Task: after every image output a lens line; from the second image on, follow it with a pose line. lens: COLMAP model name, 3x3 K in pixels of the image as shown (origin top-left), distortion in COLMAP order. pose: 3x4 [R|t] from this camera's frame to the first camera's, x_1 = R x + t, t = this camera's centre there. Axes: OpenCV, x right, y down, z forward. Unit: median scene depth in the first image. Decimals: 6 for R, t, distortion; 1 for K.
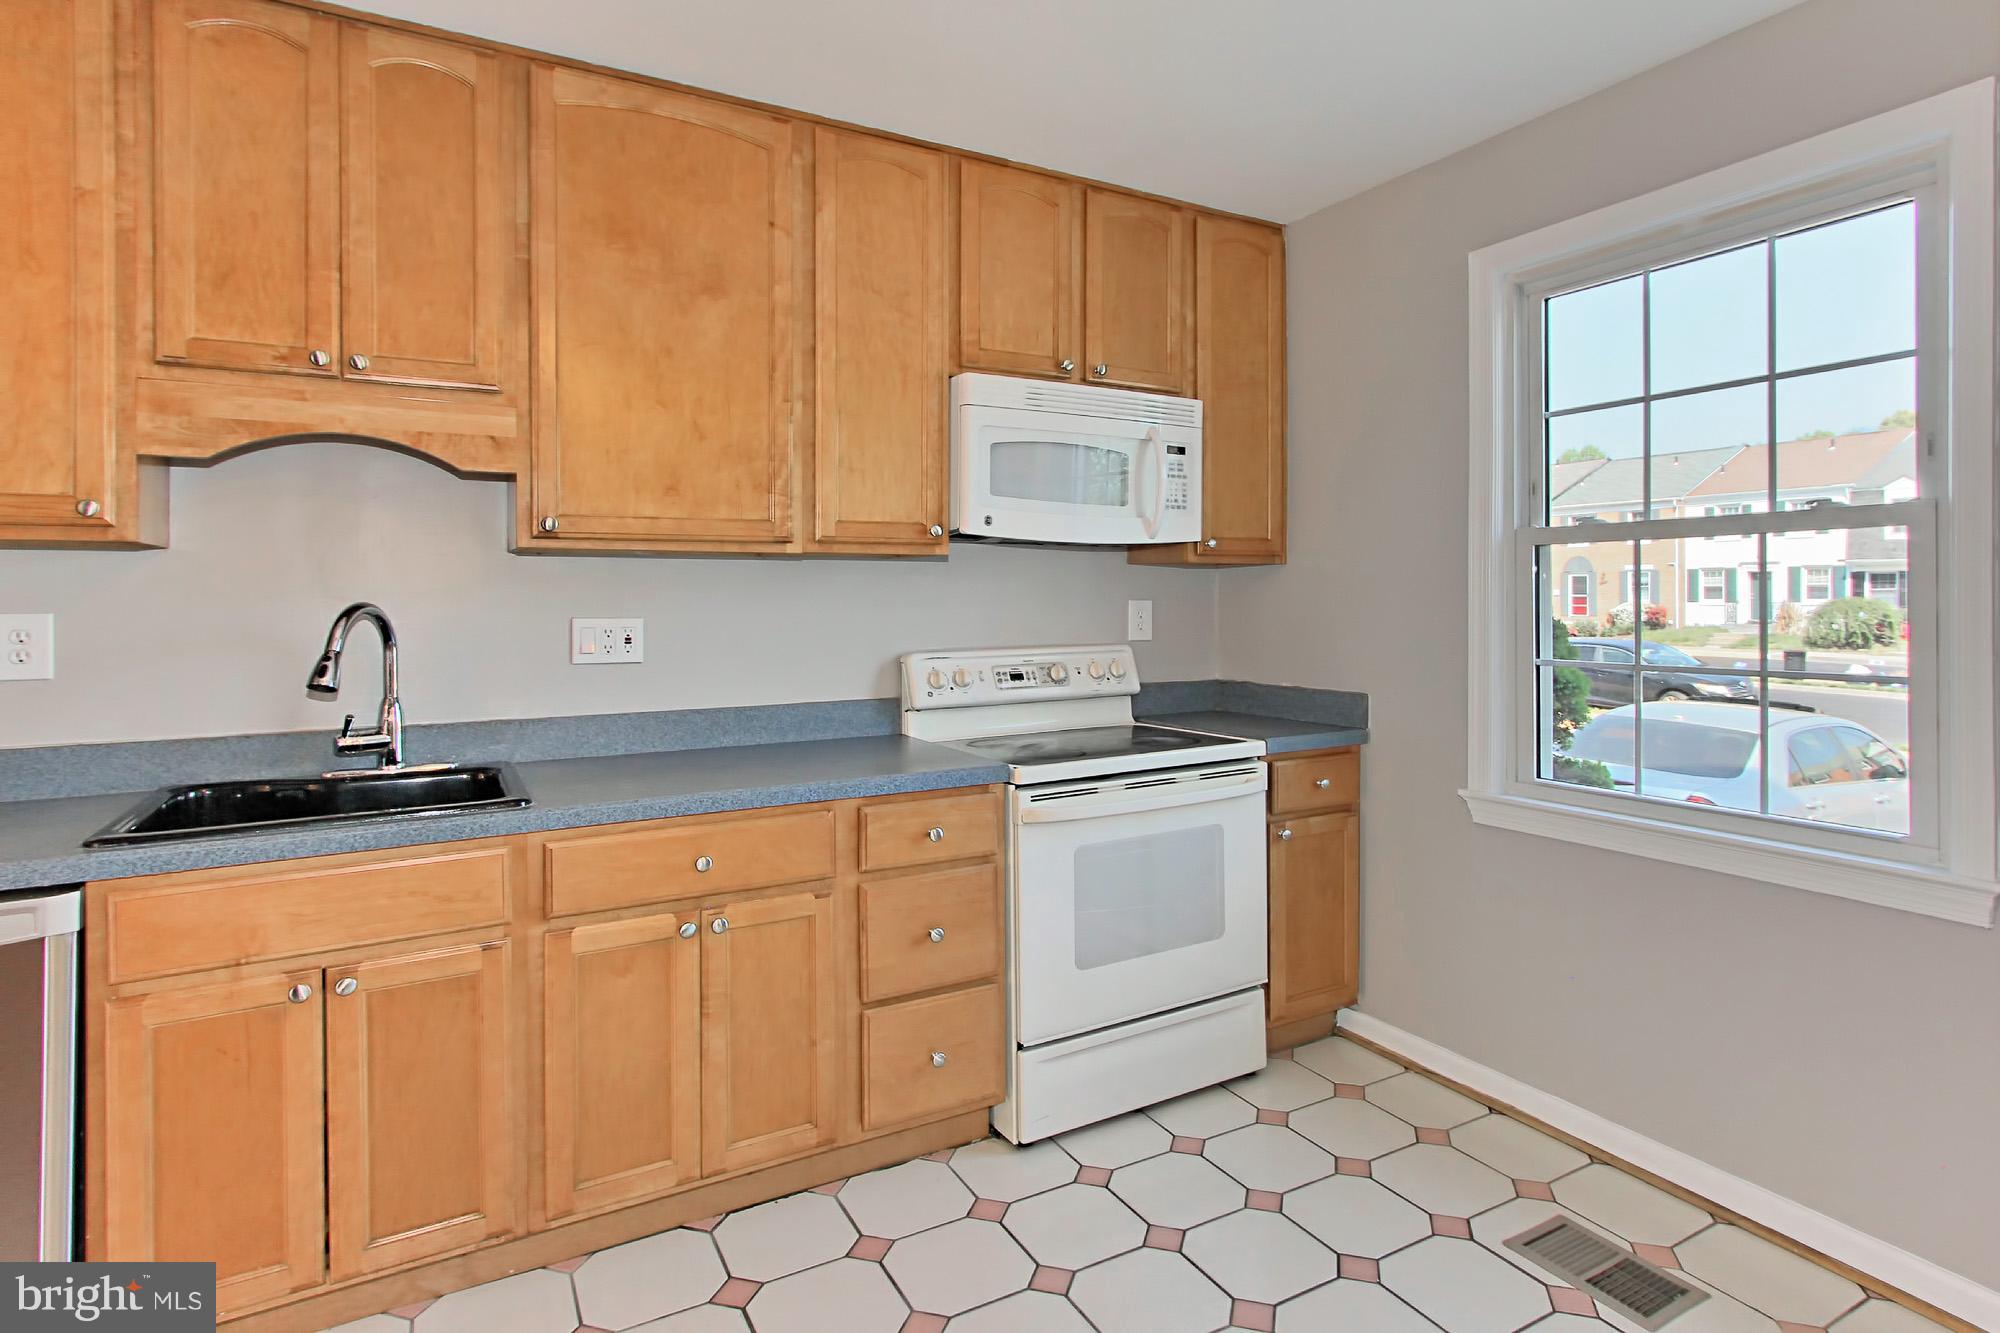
lens RADIAL K [[1045.9, 0, 1073.9], [0, 1045.9, 596.6], [0, 0, 1]] dist [0.000925, 0.002136]
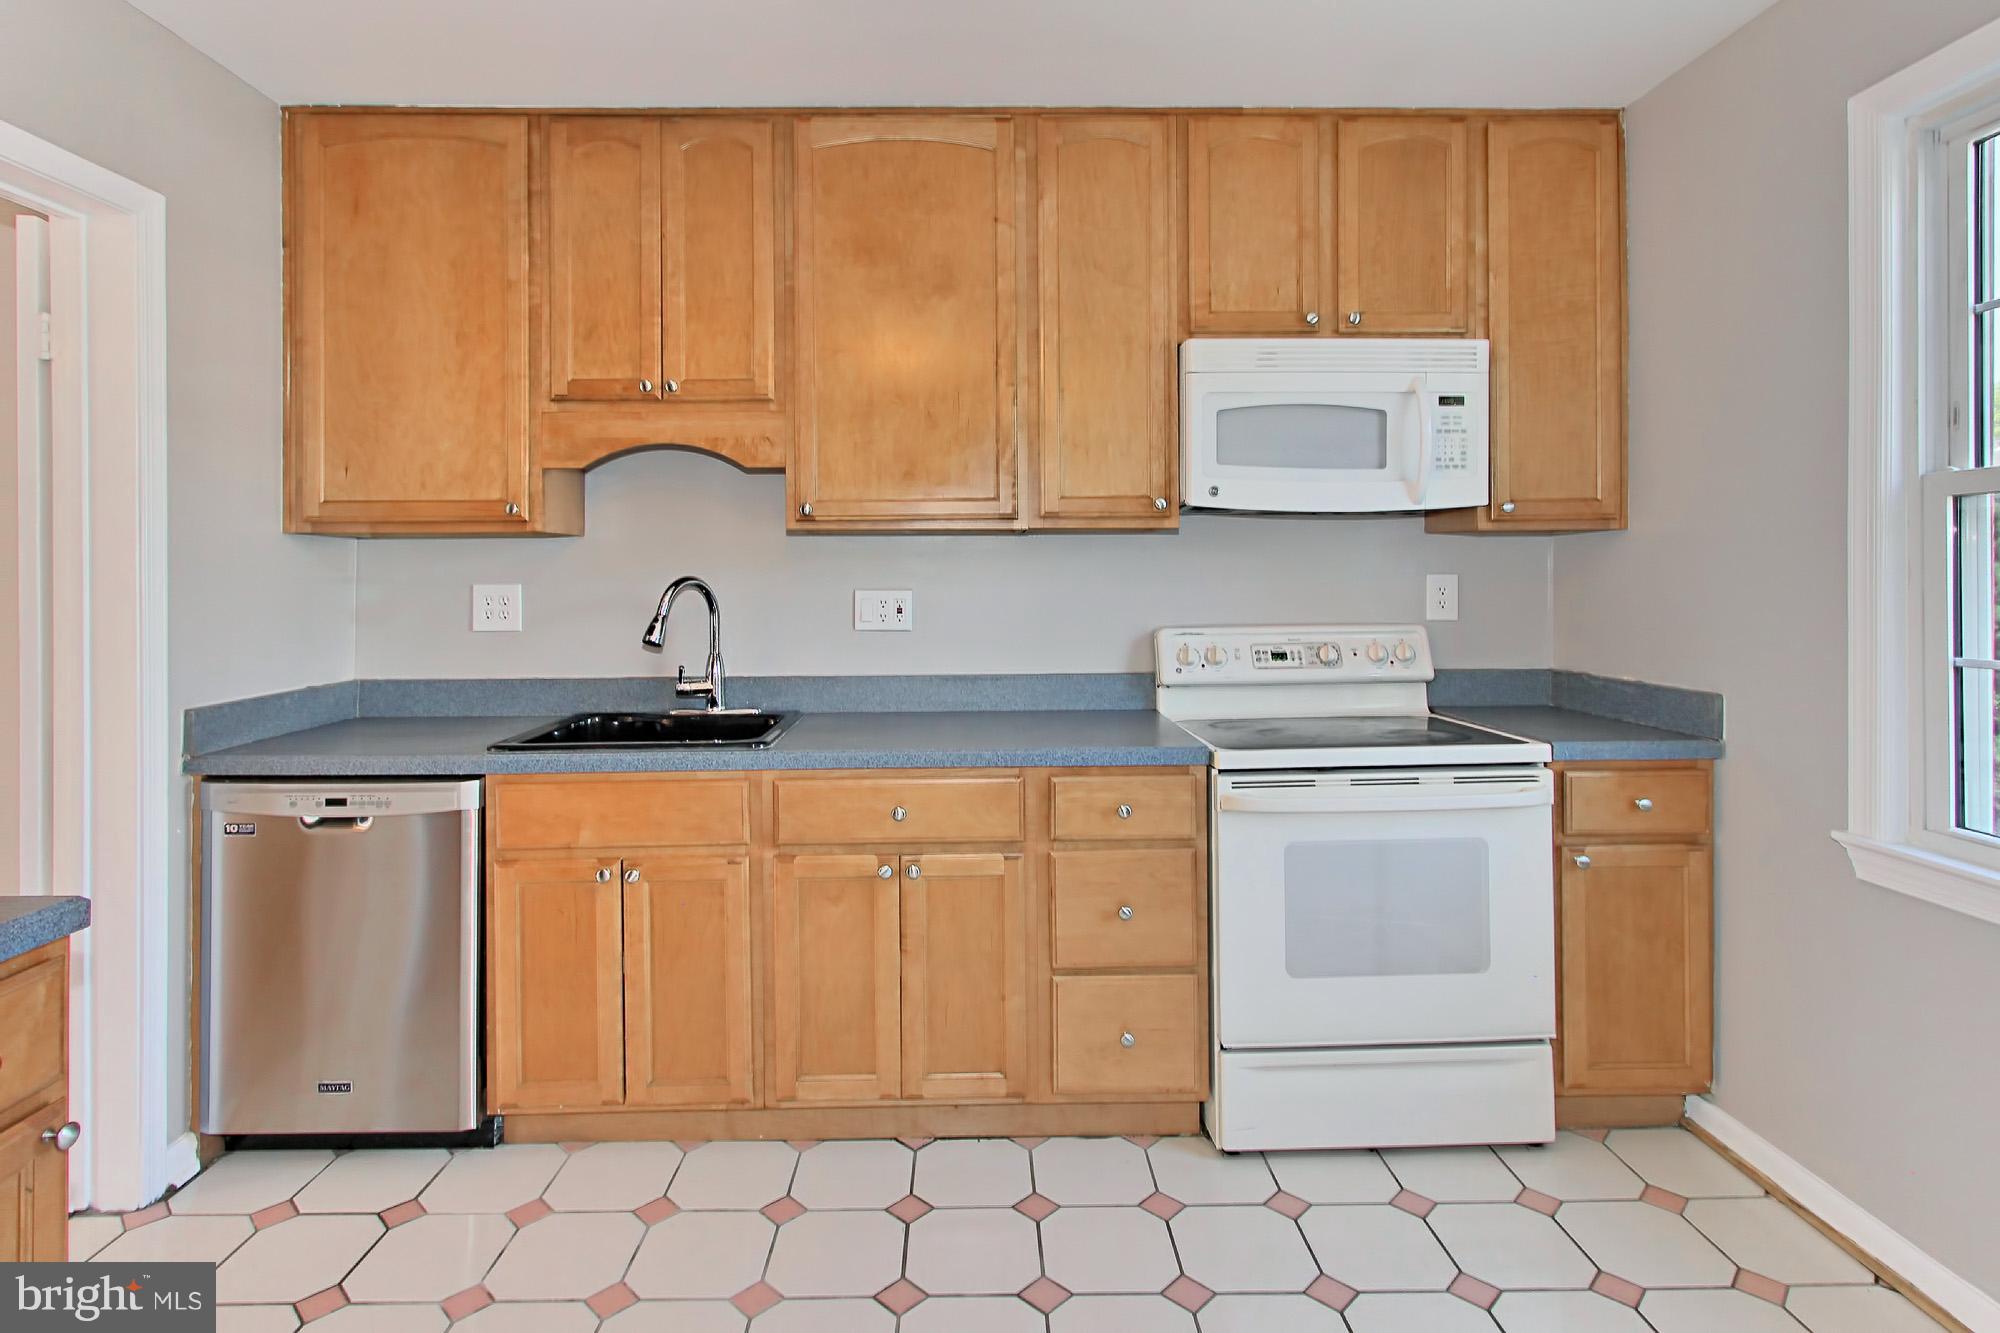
lens RADIAL K [[1063.9, 0, 1003.5], [0, 1063.9, 569.9], [0, 0, 1]] dist [0.002577, 0.001740]
pose [[0.871692, -0.002709, -0.490047, 0.246343], [0.002351, 0.999996, -0.001345, 0.000267], [0.490049, 0.000020, 0.871695, 0.063854]]
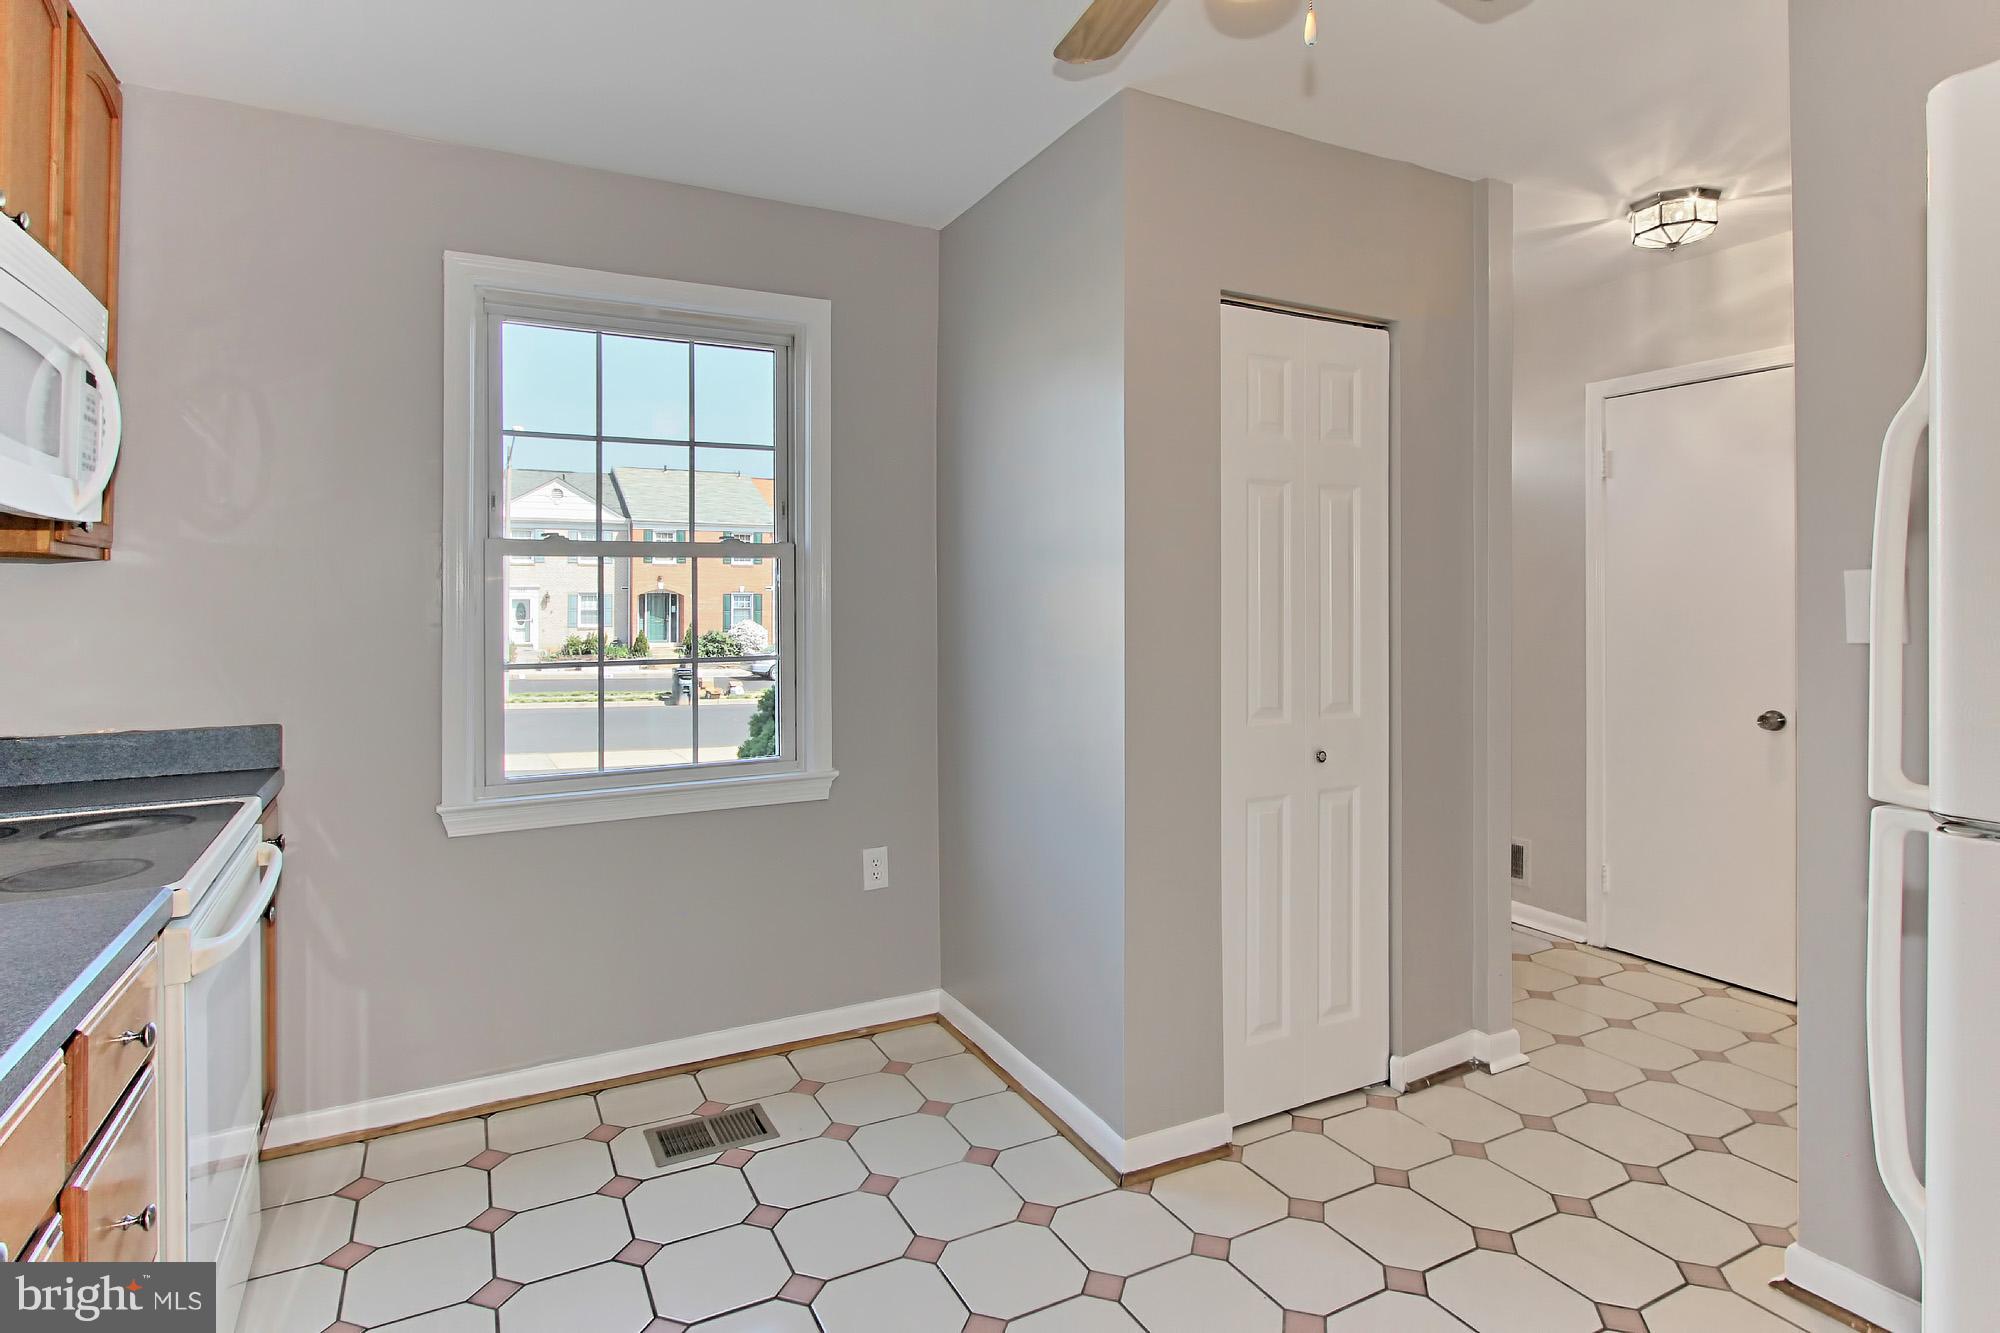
lens RADIAL K [[1040.0, 0, 994.2], [0, 1040.0, 598.1], [0, 0, 1]] dist [-0.000110, 0.000021]
pose [[0.054258, 0.002570, 0.998524, -0.598465], [0.003013, 0.999992, -0.002737, -0.002370], [-0.998522, 0.003157, 0.054250, 0.476378]]
